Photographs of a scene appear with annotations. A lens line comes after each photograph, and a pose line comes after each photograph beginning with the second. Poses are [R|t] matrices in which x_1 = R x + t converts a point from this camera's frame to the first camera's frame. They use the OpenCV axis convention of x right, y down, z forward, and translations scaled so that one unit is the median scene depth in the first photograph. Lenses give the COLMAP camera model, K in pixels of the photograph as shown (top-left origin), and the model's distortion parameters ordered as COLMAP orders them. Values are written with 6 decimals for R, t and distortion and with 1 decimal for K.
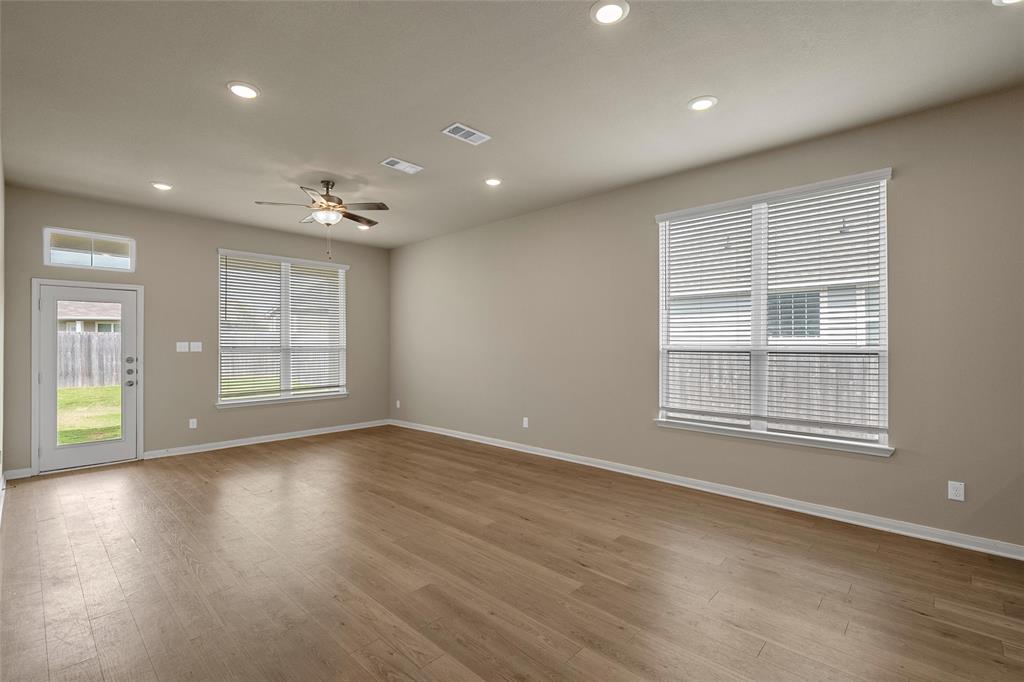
lens RADIAL K [[453.4, 0, 512.0], [0, 453.4, 341.0], [0, 0, 1]] dist [-0.002320, -0.000192]
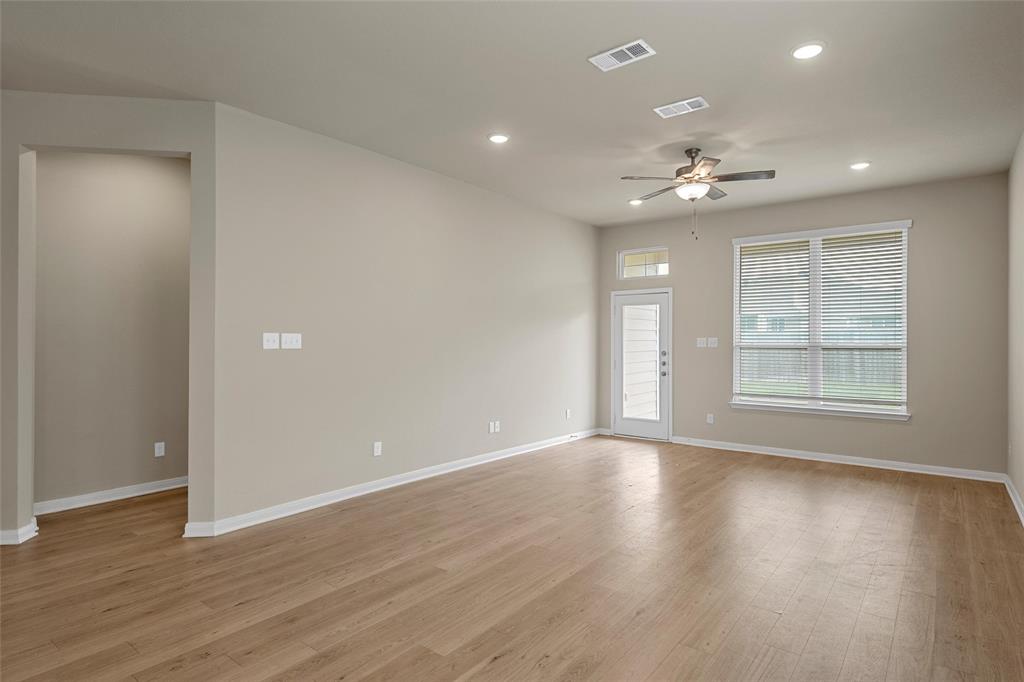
lens RADIAL K [[551.9, 0, 516.1], [0, 551.9, 341.4], [0, 0, 1]] dist [0.002527, -0.000150]
pose [[0.102903, 0.004805, -0.994680, 0.595692], [0.005227, 0.999972, 0.005371, 0.002206], [0.994678, -0.005752, 0.102875, 0.562094]]
